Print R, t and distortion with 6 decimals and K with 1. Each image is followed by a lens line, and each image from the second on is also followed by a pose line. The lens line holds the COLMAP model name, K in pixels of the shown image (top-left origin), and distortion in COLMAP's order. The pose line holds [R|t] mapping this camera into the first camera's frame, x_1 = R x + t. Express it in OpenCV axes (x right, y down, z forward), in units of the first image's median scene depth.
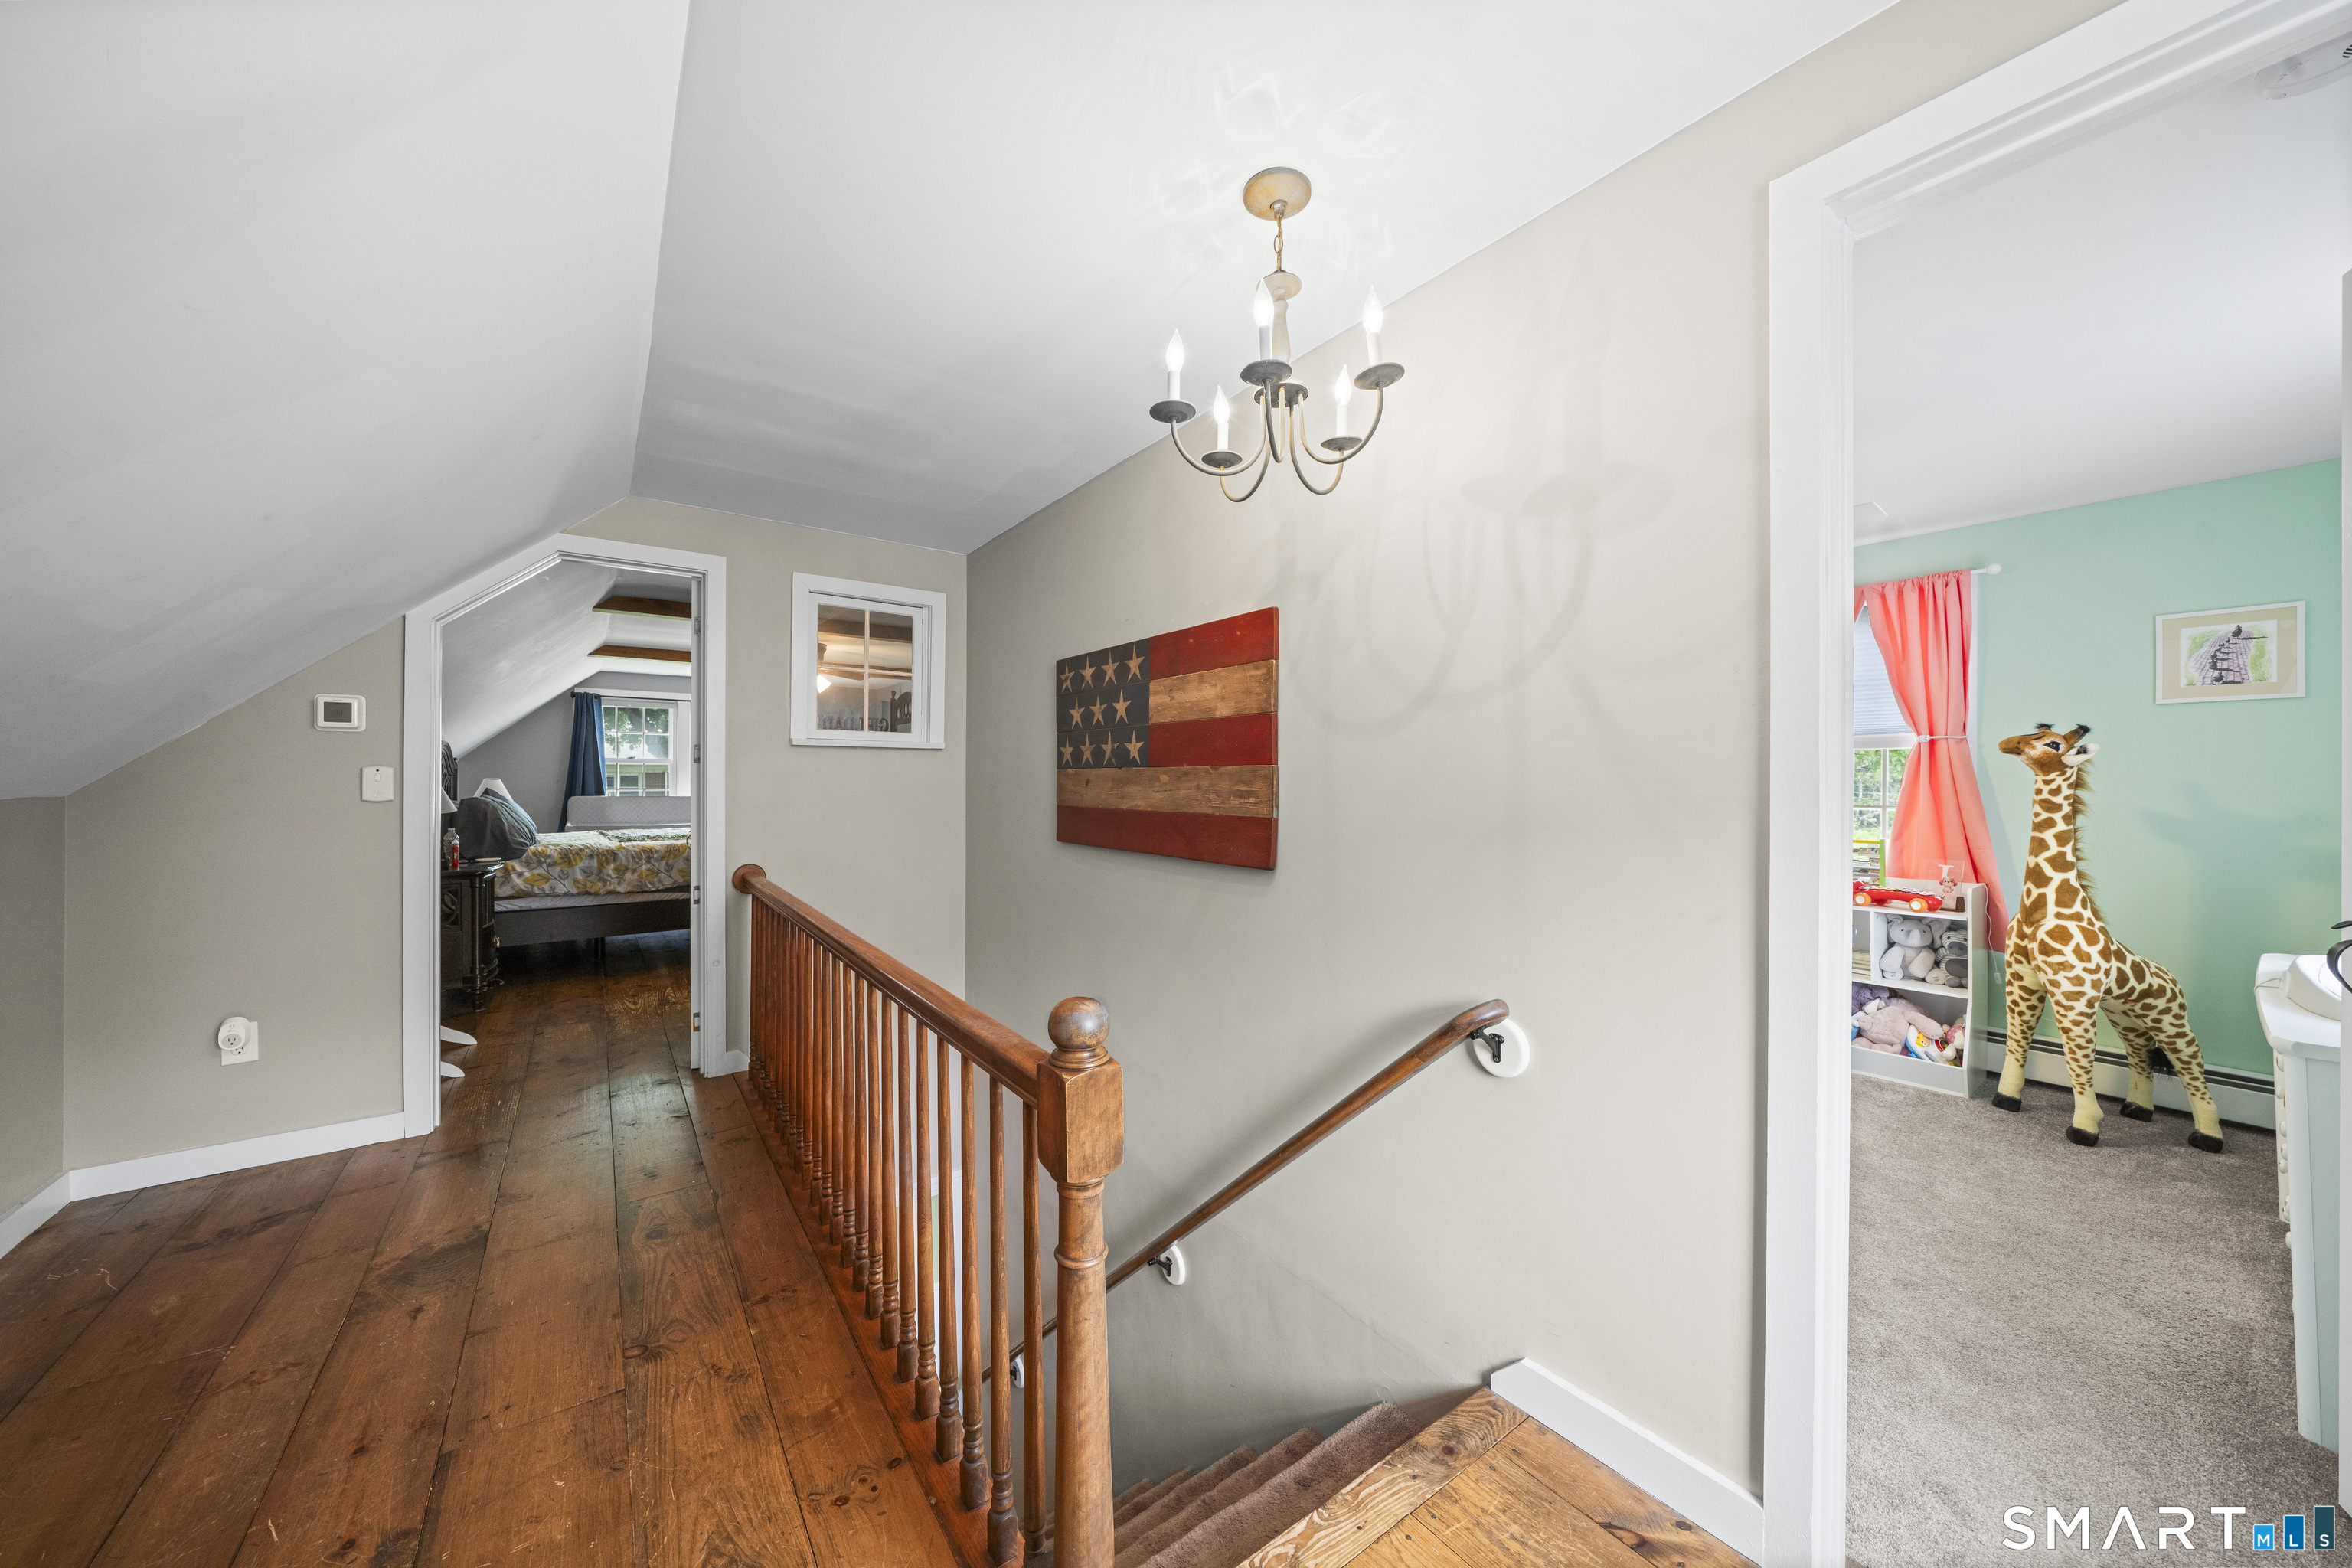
lens RADIAL K [[810.7, 0, 1178.5], [0, 810.7, 777.6], [0, 0, 1]] dist [-0.007533, 0.000321]
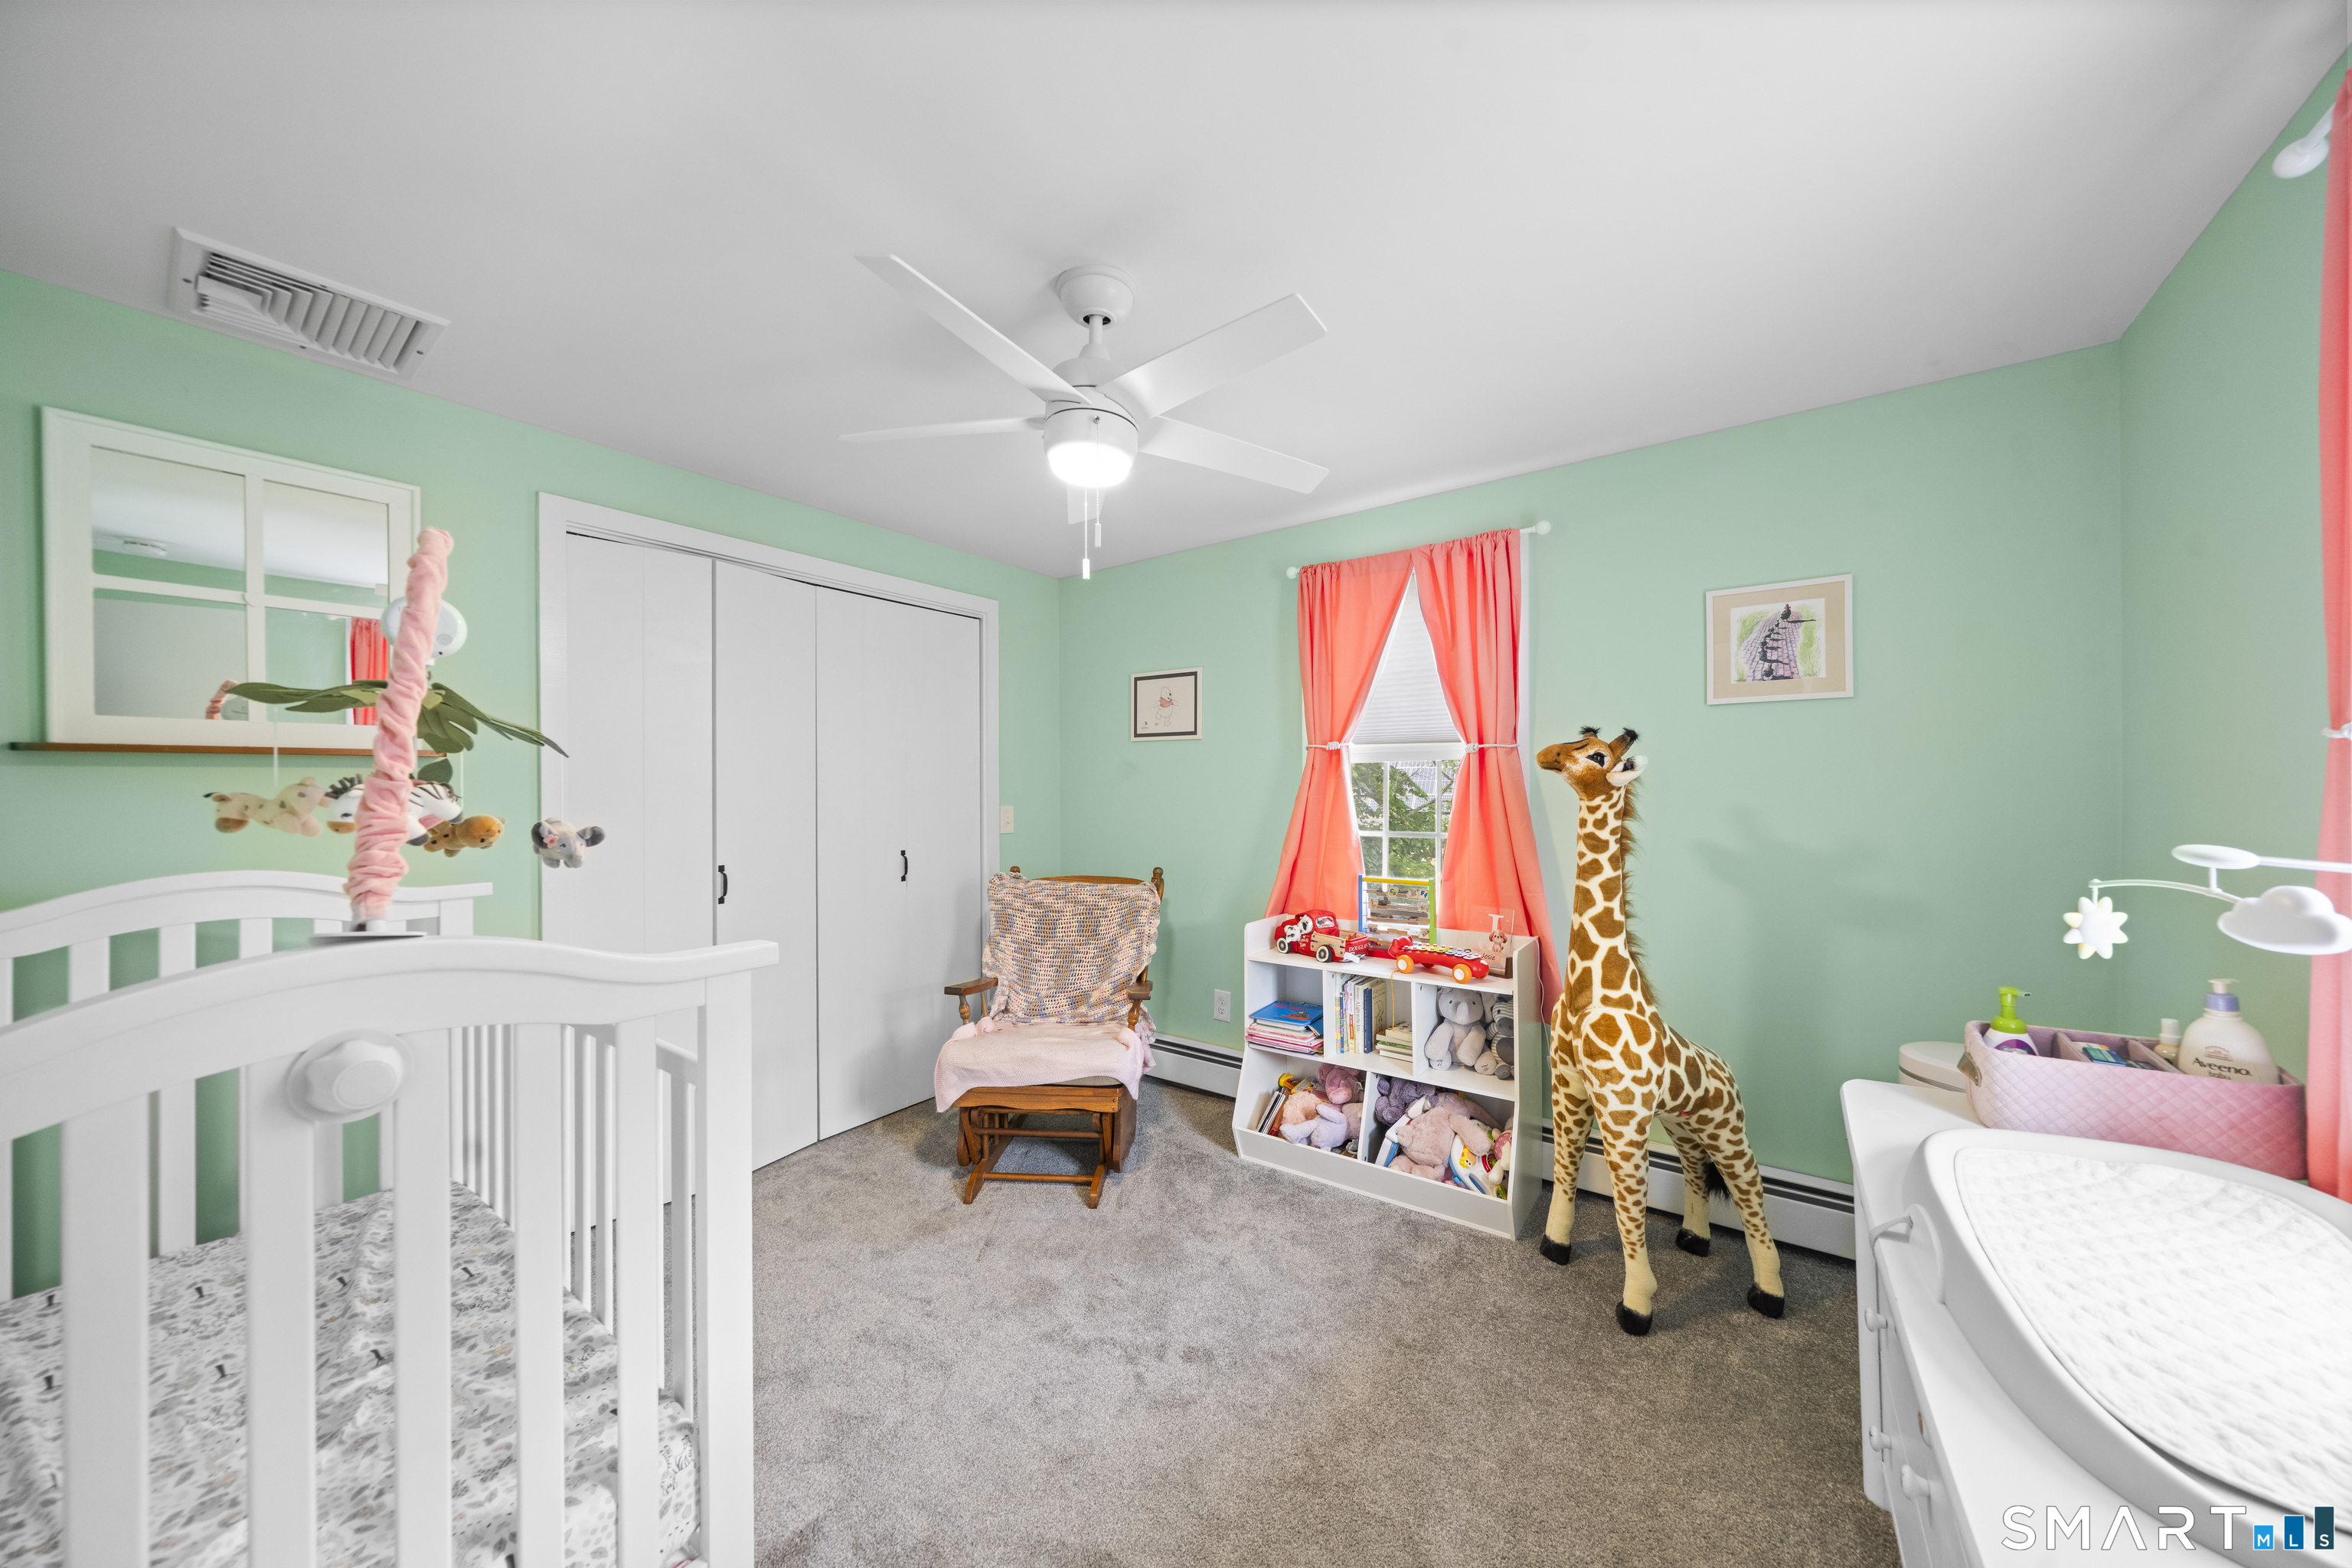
lens RADIAL K [[810.7, 0, 1173.5], [0, 810.7, 782.7], [0, 0, 1]] dist [-0.007533, 0.000321]
pose [[0.952648, -0.006455, 0.304005, 0.516387], [0.007564, 0.999968, -0.002472, -0.019274], [-0.303980, 0.004655, 0.952667, 0.435892]]
